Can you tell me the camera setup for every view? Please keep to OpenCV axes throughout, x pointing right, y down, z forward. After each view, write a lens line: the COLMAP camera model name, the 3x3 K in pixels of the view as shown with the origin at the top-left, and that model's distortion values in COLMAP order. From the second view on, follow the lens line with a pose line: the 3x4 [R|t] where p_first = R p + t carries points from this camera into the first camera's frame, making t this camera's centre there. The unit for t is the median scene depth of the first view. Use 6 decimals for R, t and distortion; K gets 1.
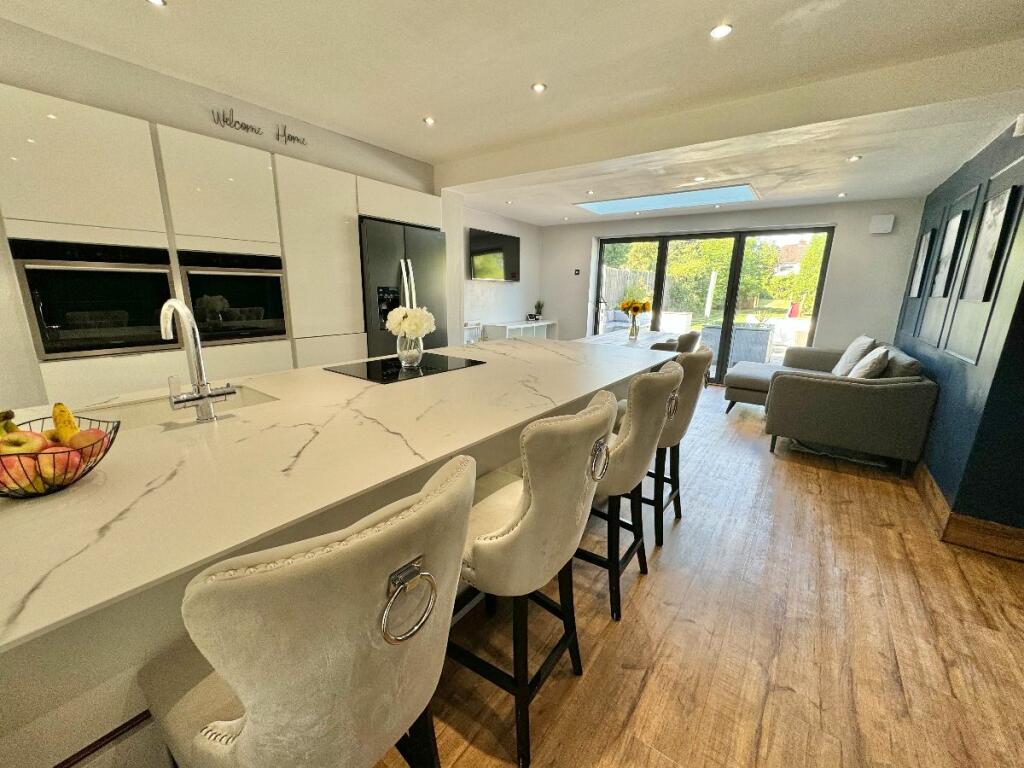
lens RADIAL K [[405.1, 0, 514.3], [0, 405.1, 382.3], [0, 0, 1]] dist [0.003076, 0.000912]
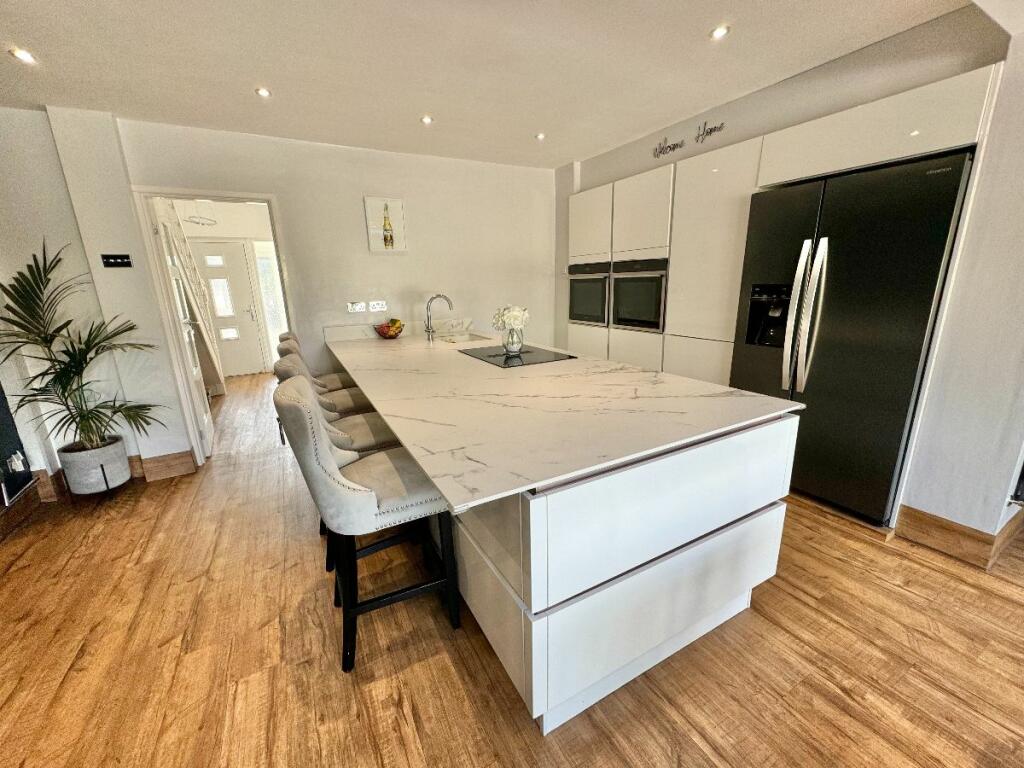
lens RADIAL K [[405.1, 0, 513.2], [0, 405.1, 385.0], [0, 0, 1]] dist [0.003076, 0.000912]
pose [[-0.410884, 0.219550, -0.884857, 0.624448], [-0.193700, 0.927389, 0.320047, -0.253733], [0.890873, 0.302900, -0.338523, 1.071244]]
